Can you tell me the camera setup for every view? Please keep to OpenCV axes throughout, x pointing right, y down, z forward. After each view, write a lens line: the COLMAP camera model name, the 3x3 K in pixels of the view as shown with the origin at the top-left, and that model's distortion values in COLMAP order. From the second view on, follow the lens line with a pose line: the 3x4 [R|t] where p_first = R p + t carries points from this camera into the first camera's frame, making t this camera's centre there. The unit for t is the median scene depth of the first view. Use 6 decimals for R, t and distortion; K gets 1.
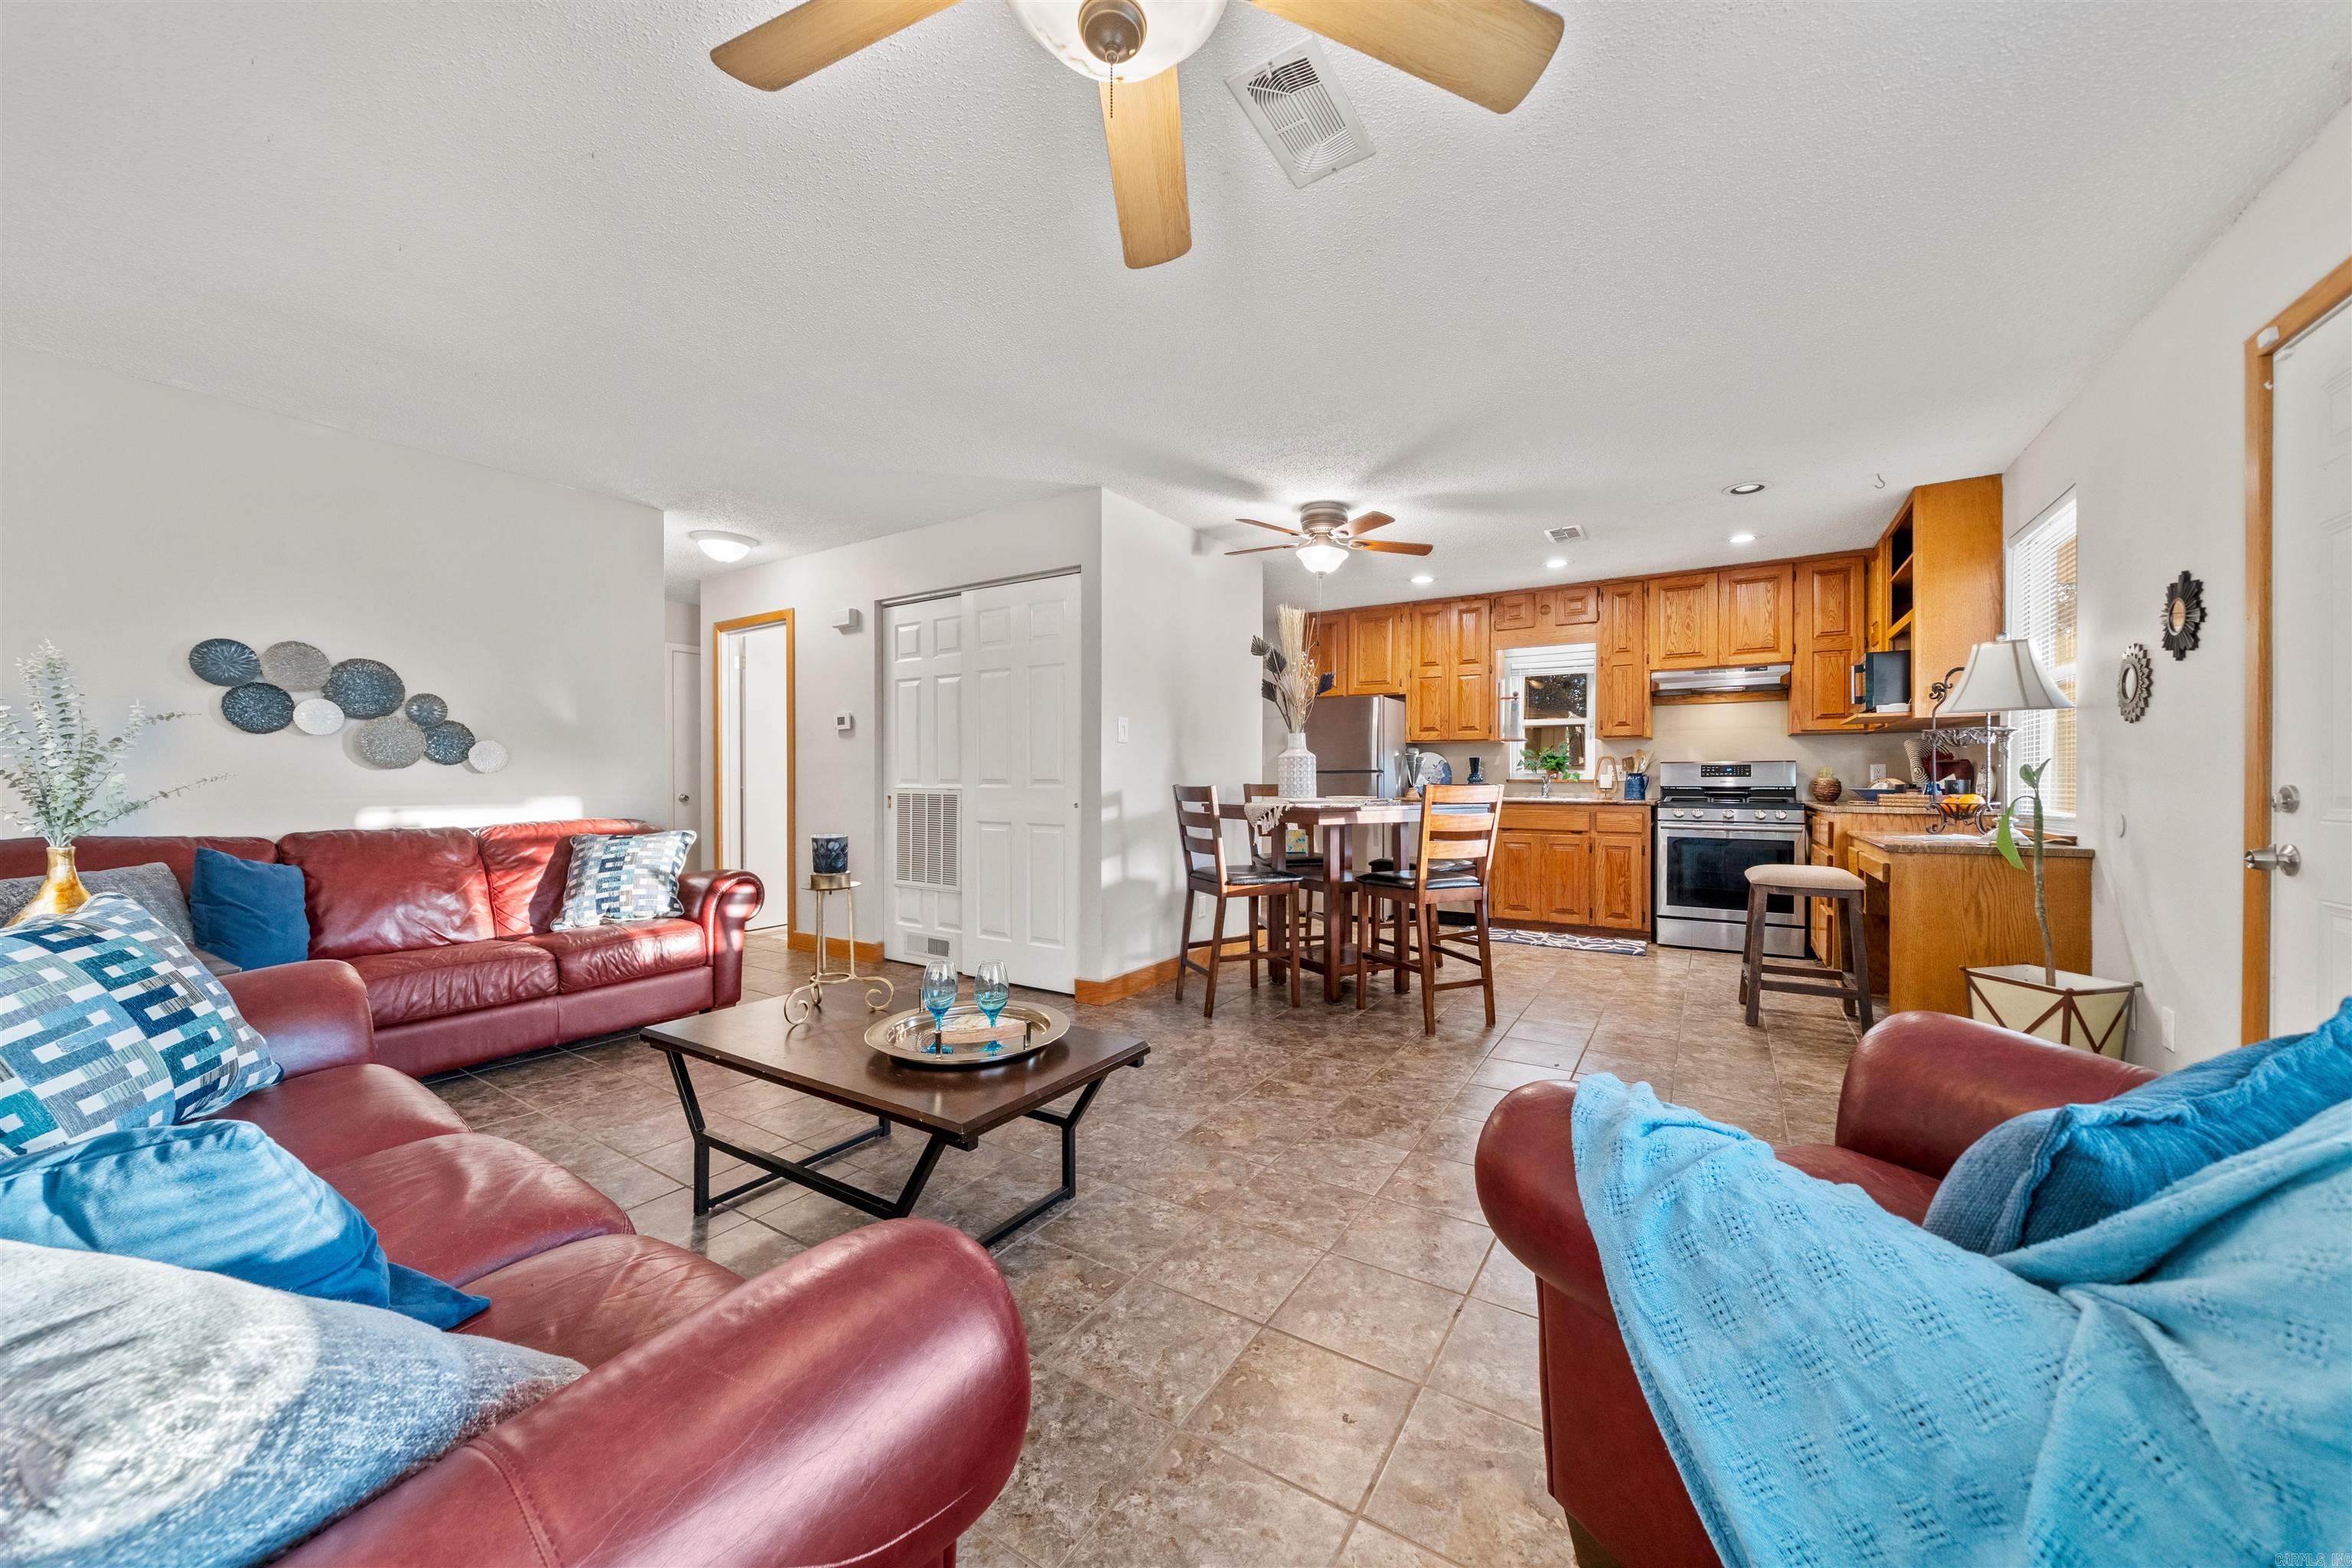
lens RADIAL K [[850.9, 0, 1176.0], [0, 850.9, 784.0], [0, 0, 1]] dist [-0.002513, -0.000201]
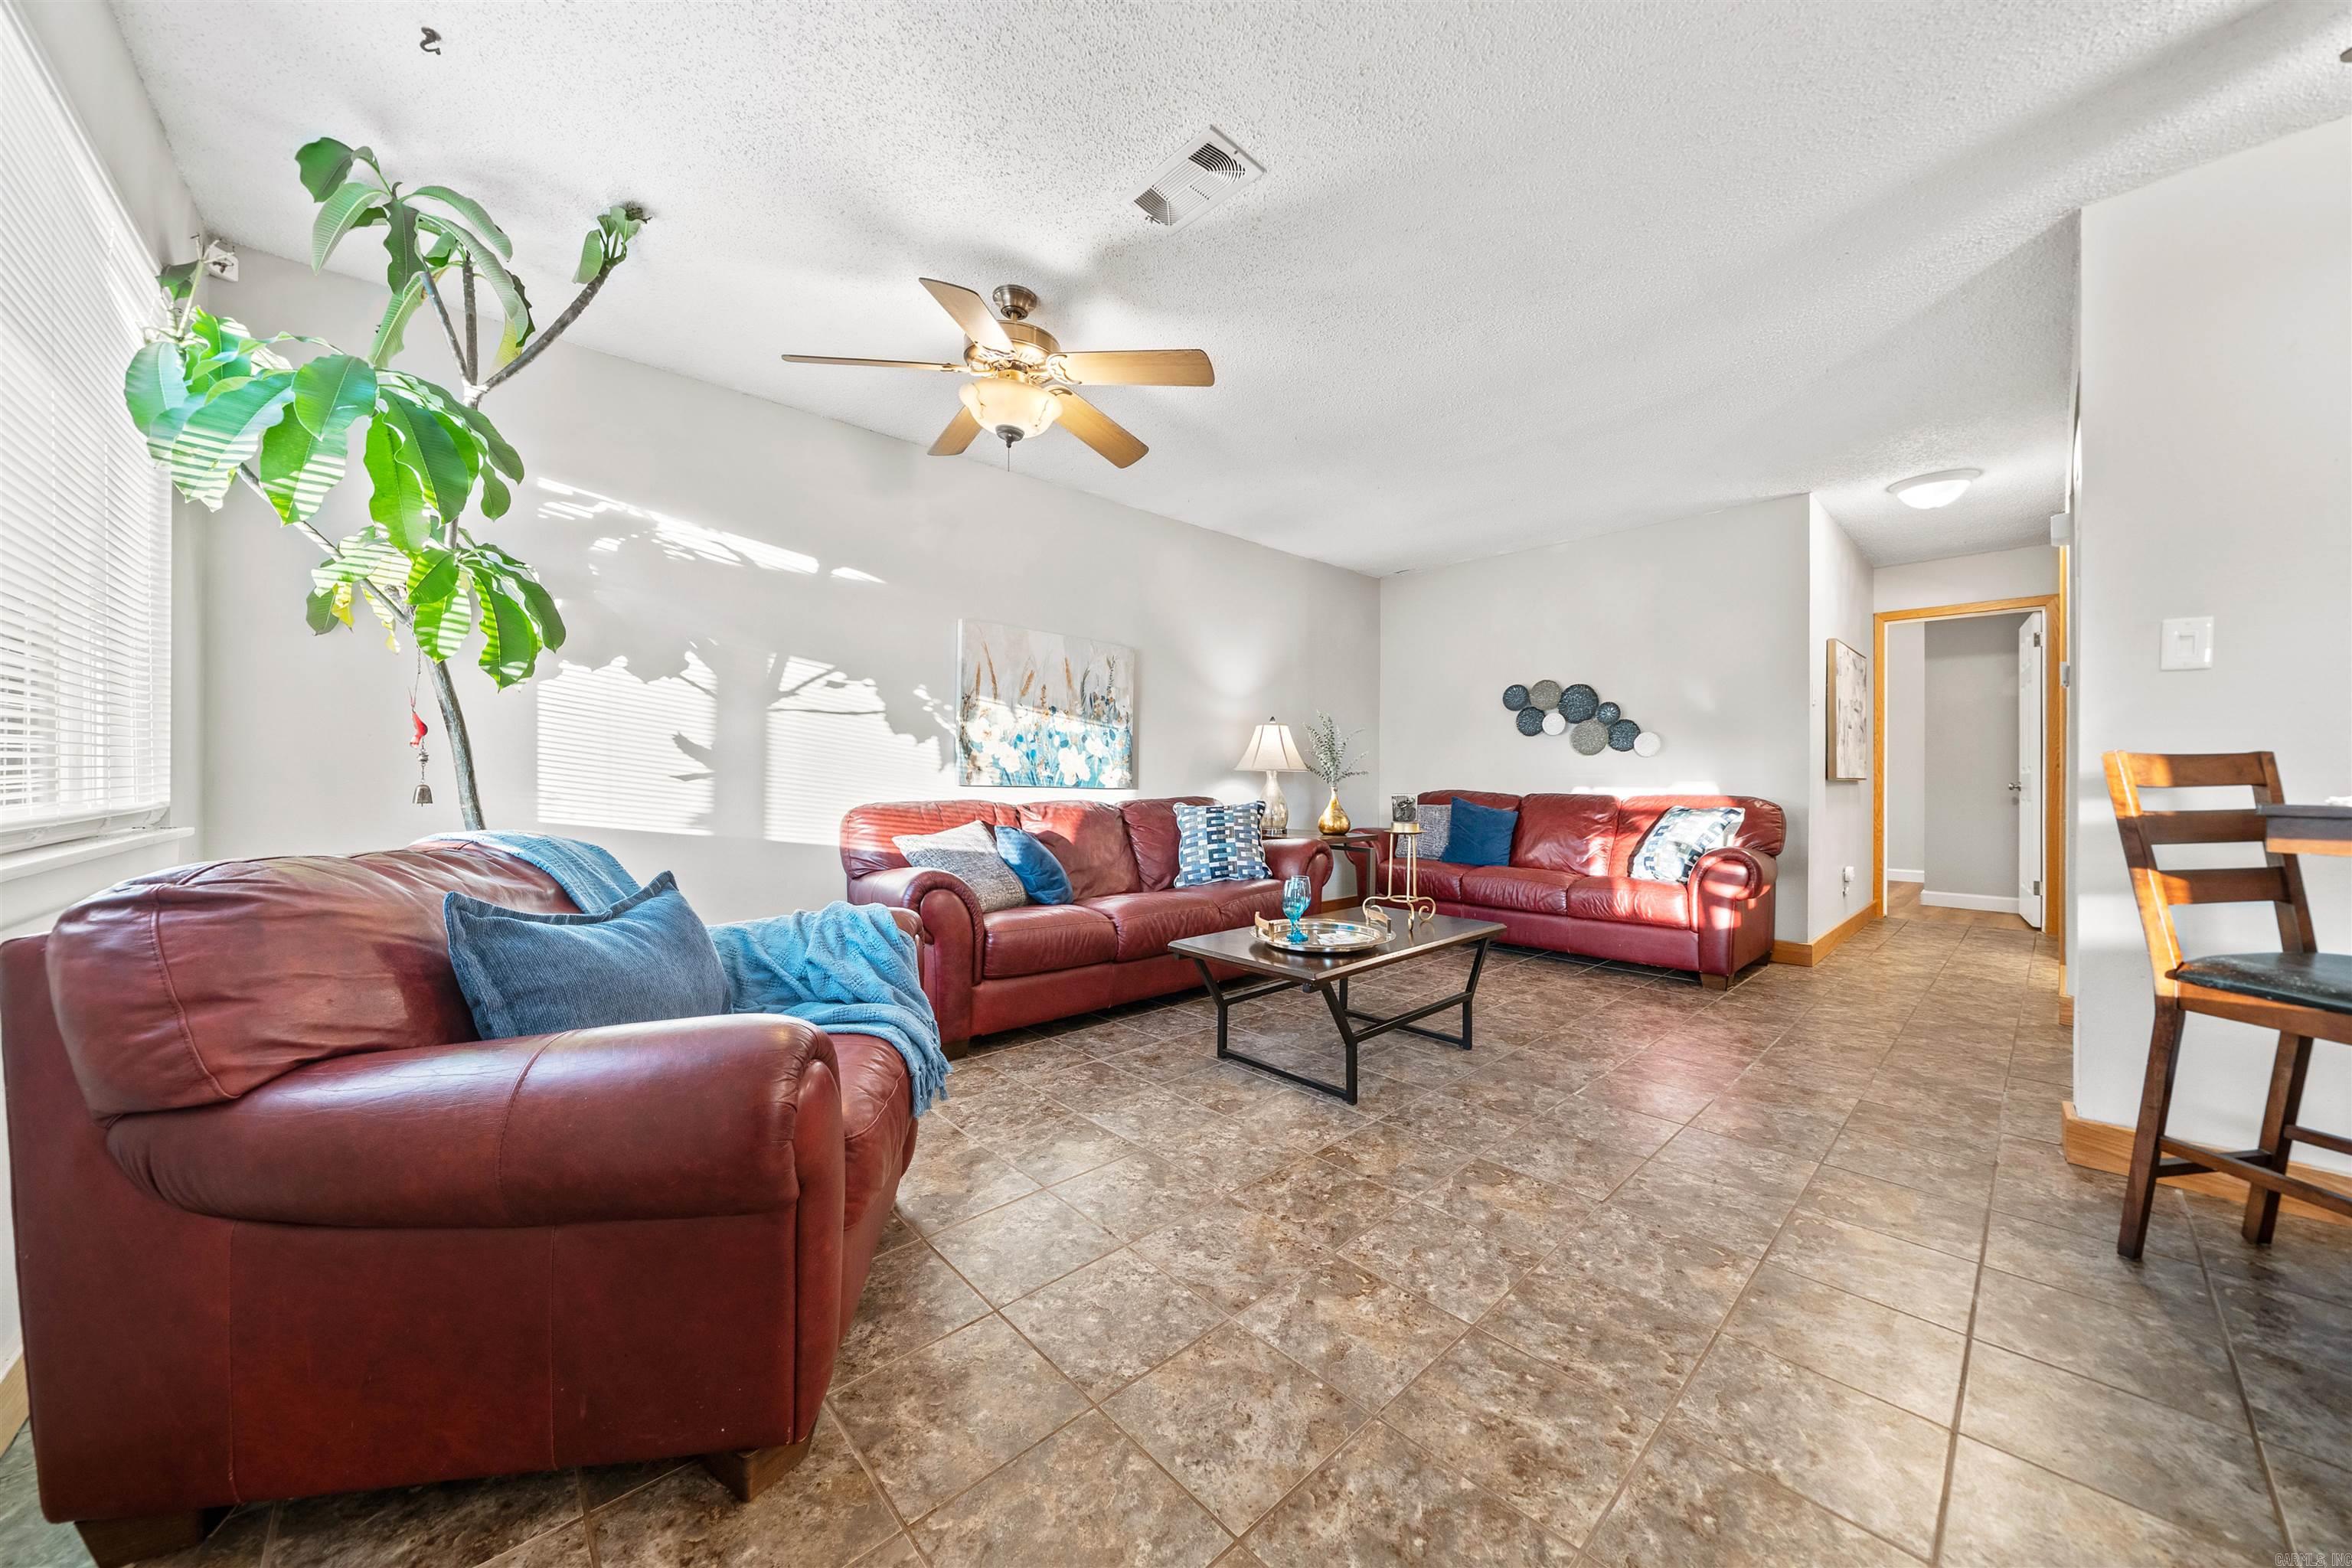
lens RADIAL K [[810.2, 0, 1182.7], [0, 810.2, 771.4], [0, 0, 1]] dist [-0.002231, -0.000166]
pose [[-0.249766, -0.002973, -0.968302, 0.446579], [-0.007344, 0.999972, -0.001176, 0.012579], [0.968278, 0.006818, -0.249781, 0.464504]]
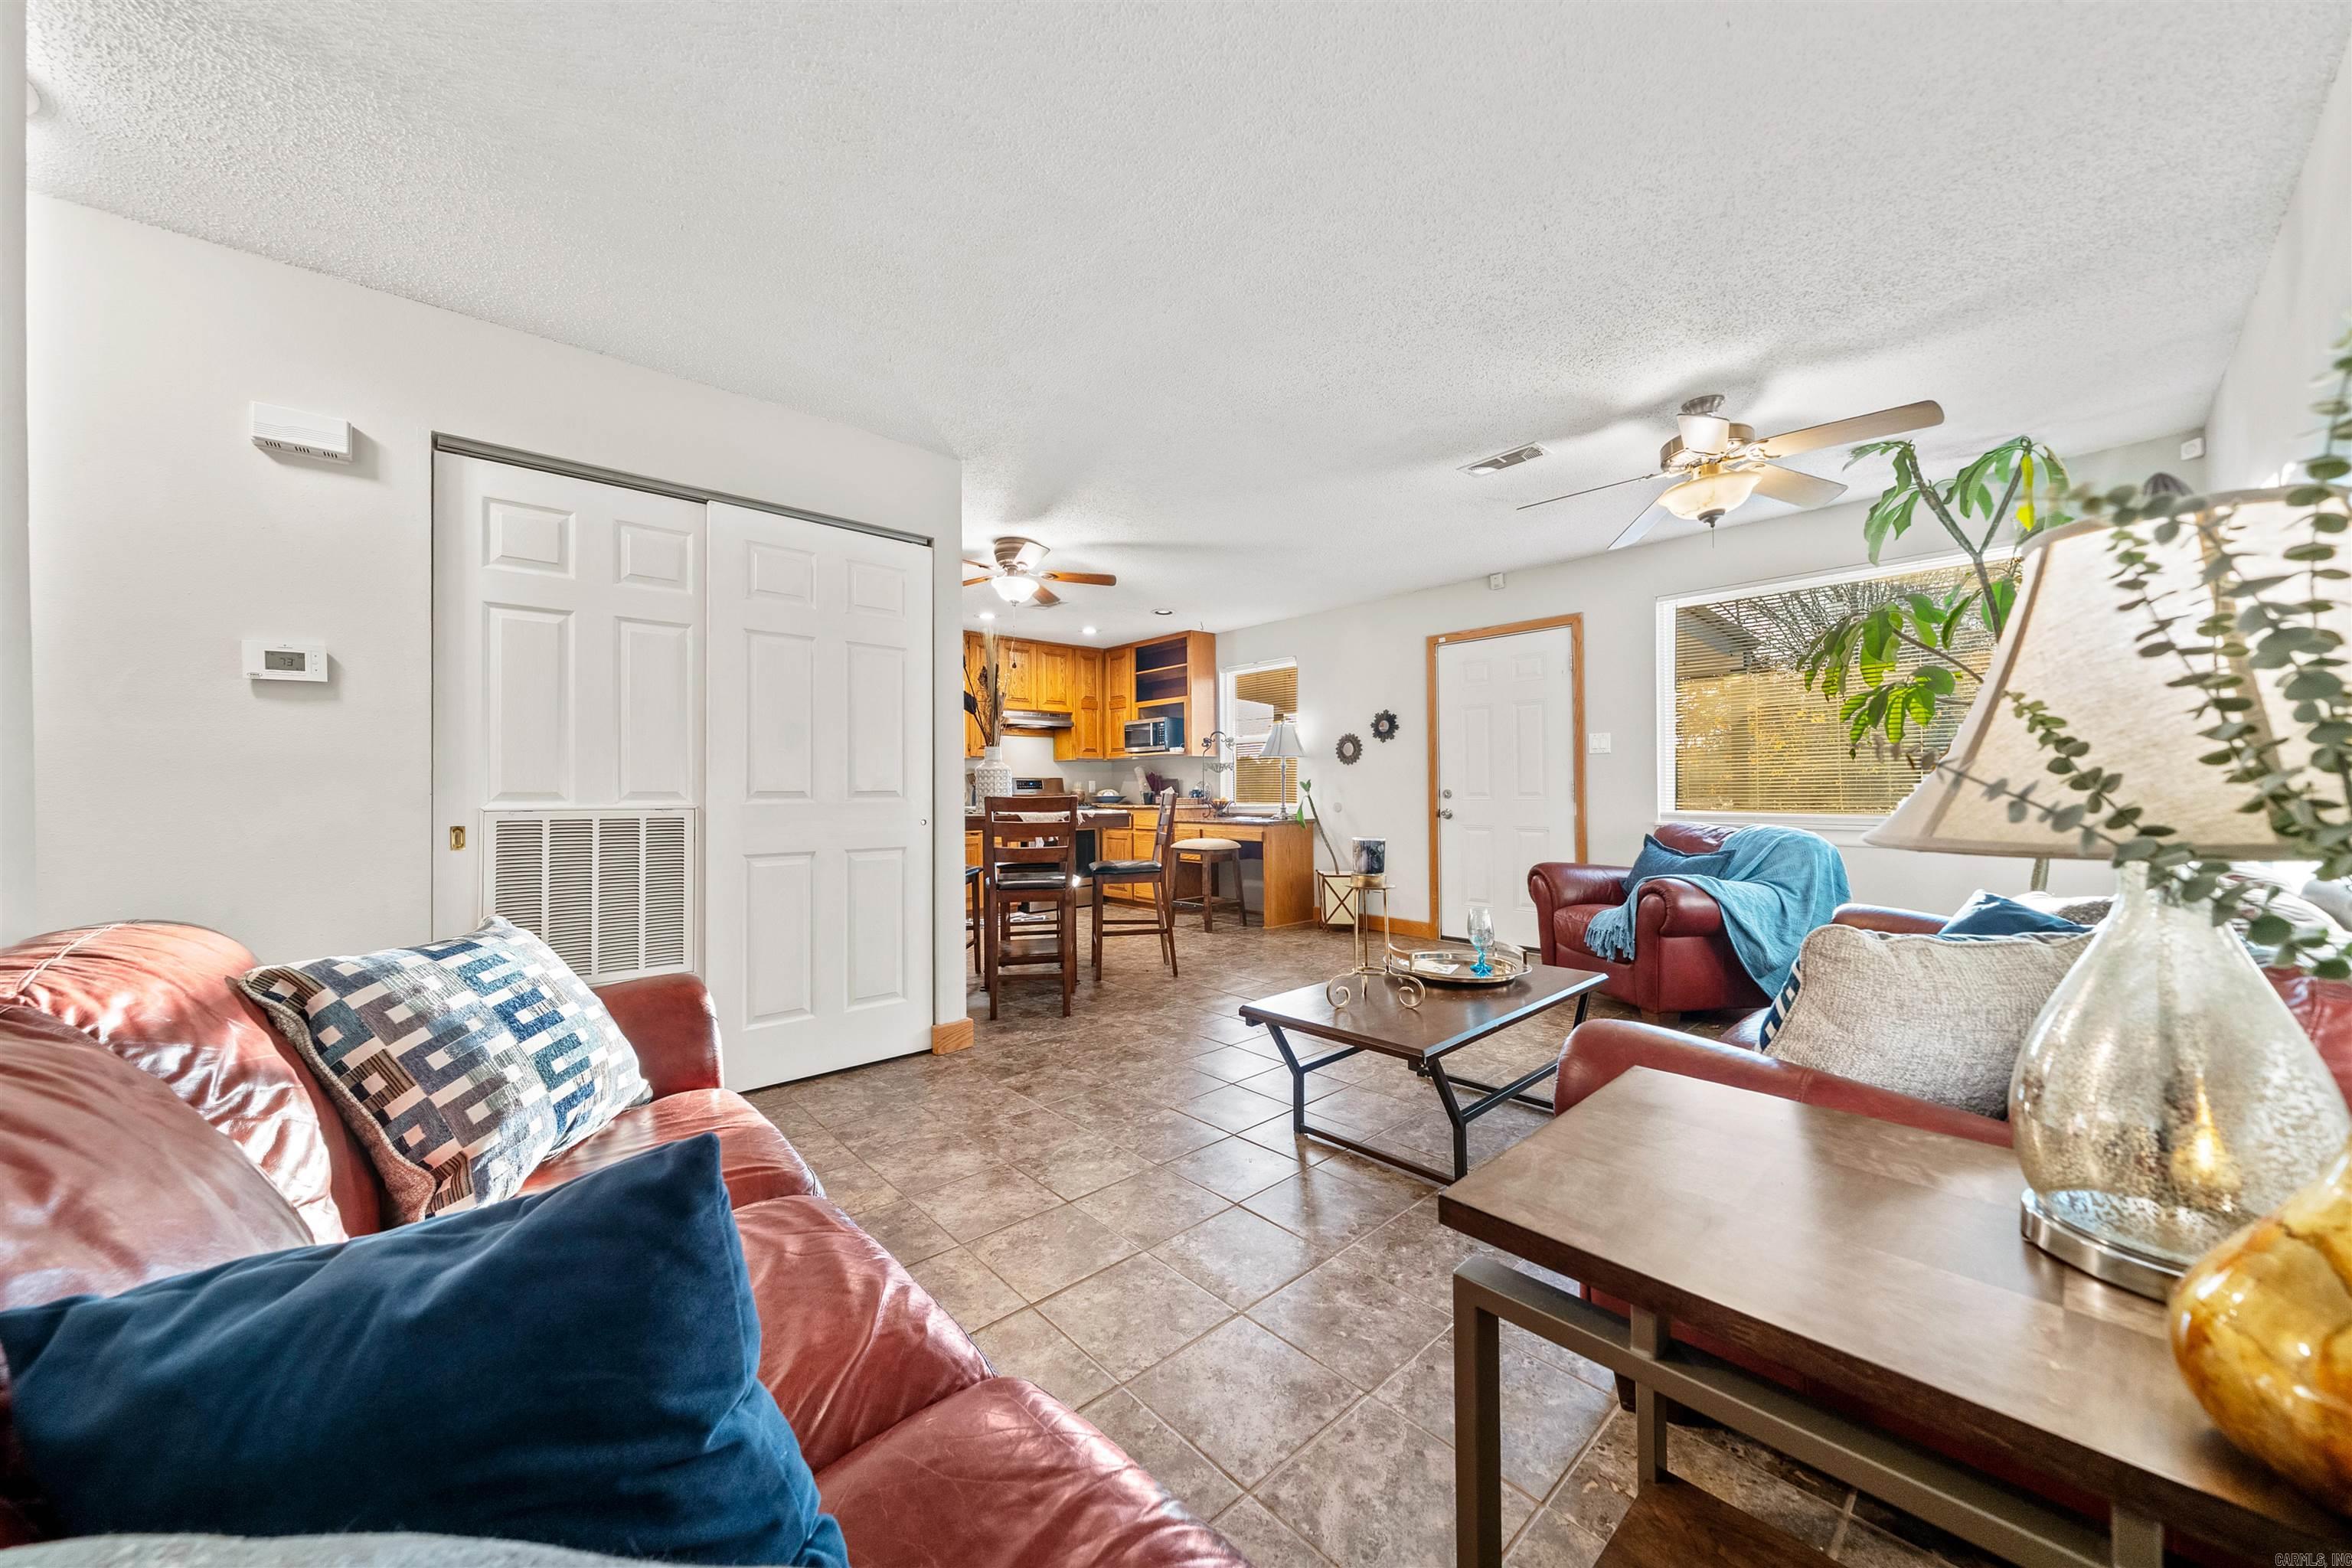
lens RADIAL K [[823.0, 0, 1176.0], [0, 823.0, 784.0], [0, 0, 1]] dist [-0.000385, -0.000031]
pose [[0.260391, 0.004953, 0.965490, -0.691894], [0.011895, 0.999894, -0.008337, -0.001773], [-0.965430, 0.013655, 0.260305, 0.456838]]
